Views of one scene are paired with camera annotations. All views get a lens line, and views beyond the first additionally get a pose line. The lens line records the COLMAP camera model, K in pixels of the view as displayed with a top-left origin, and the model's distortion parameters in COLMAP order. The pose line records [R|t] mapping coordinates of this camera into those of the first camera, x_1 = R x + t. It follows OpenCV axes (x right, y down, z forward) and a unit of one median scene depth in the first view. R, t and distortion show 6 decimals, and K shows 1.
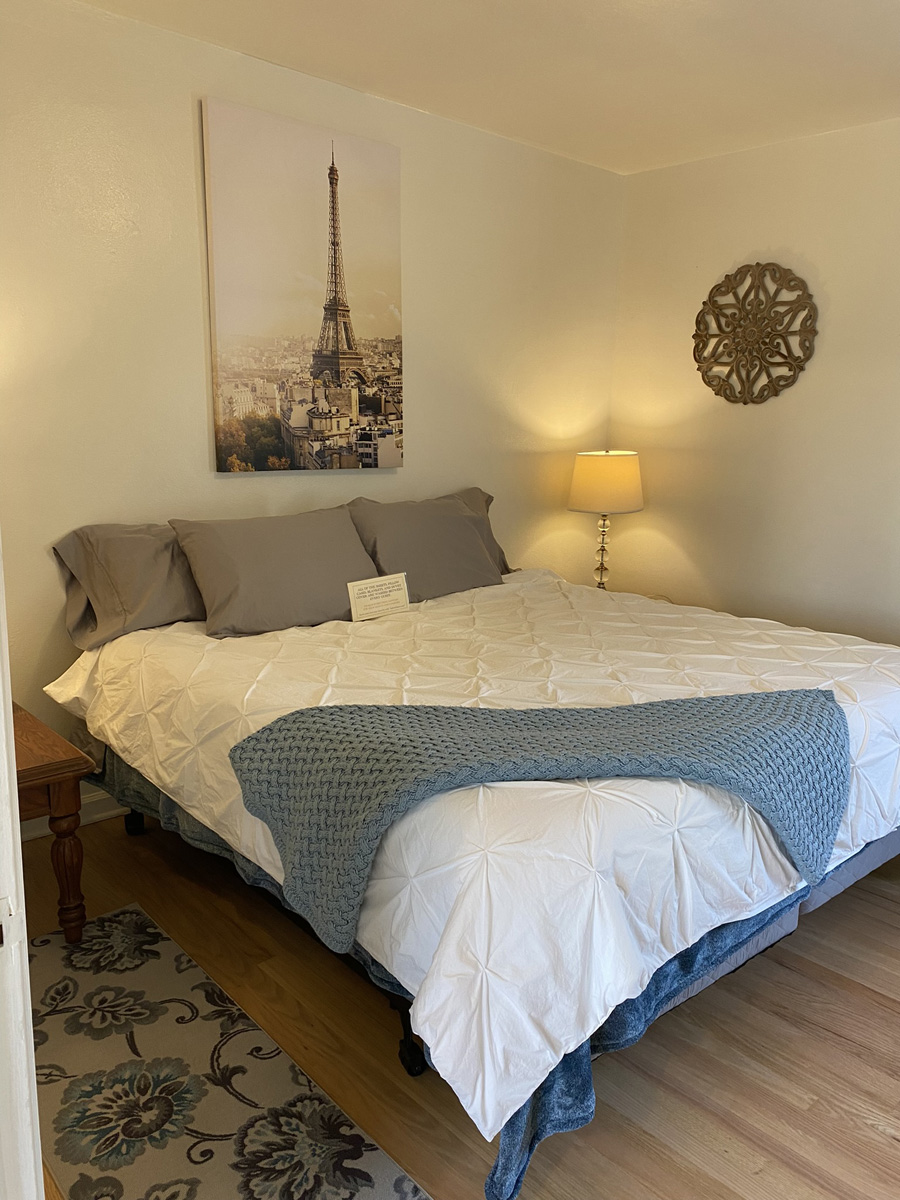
lens RADIAL K [[911.1, 0, 457.6], [0, 911.1, 611.2], [0, 0, 1]] dist [0.039573, -0.056136]
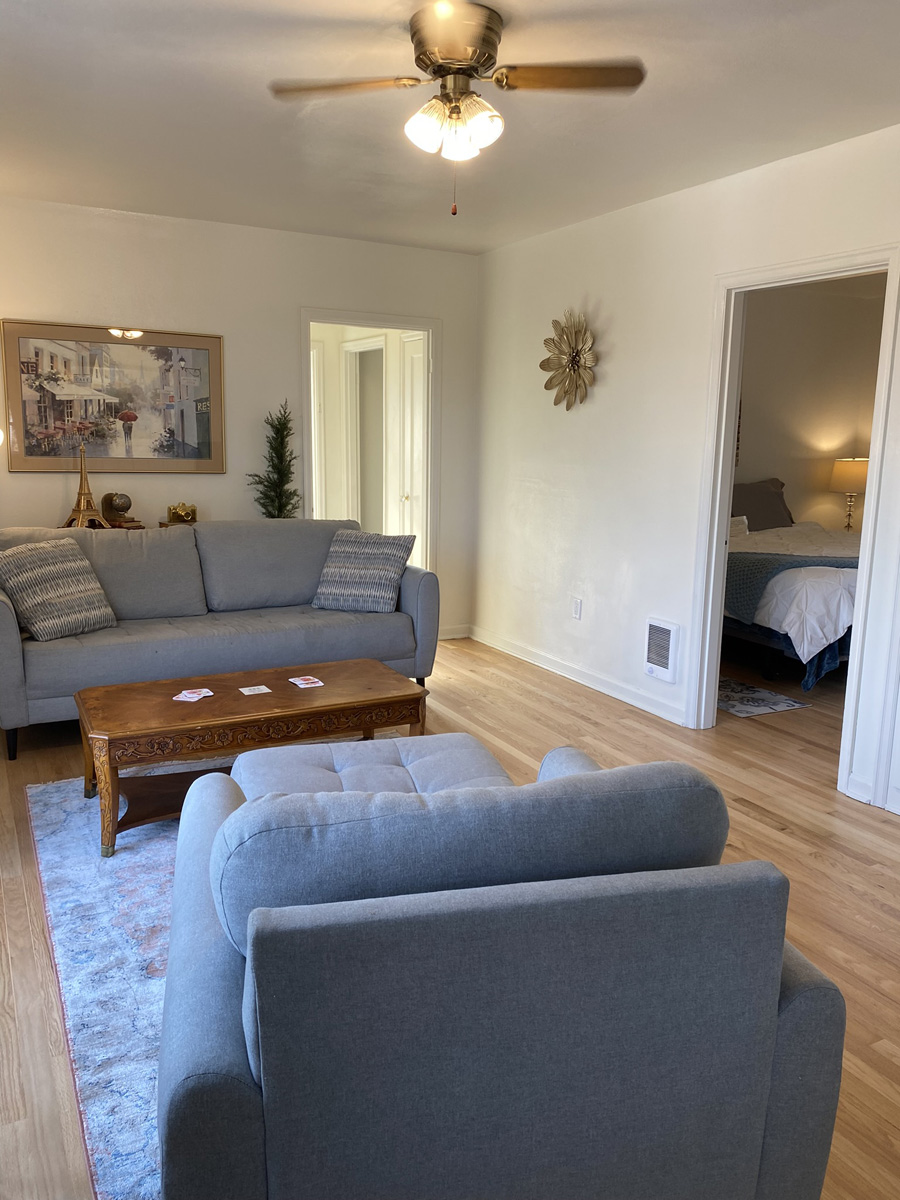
lens RADIAL K [[911.1, 0, 447.0], [0, 911.1, 596.0], [0, 0, 1]] dist [0.039573, -0.056136]
pose [[0.966402, 0.039042, -0.254054, -0.168065], [-0.046304, 0.998670, -0.022666, 0.205301], [0.252831, 0.033668, 0.966924, -1.112721]]
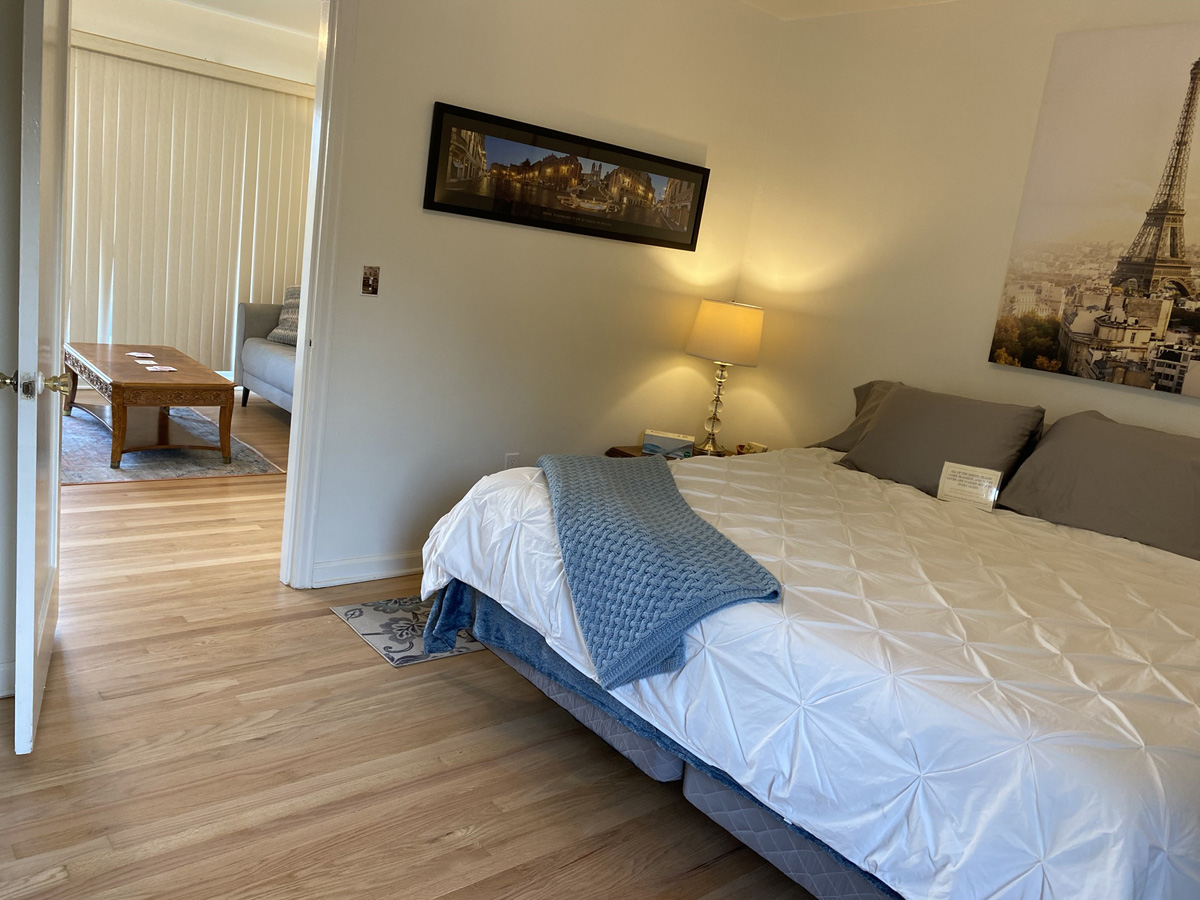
lens RADIAL K [[911.1, 0, 594.2], [0, 911.1, 452.7], [0, 0, 1]] dist [0.039573, -0.056136]
pose [[-0.040828, 0.181231, -0.982593, 0.828767], [-0.334878, 0.924052, 0.184349, -0.088256], [0.941376, 0.336576, 0.022963, 0.523510]]
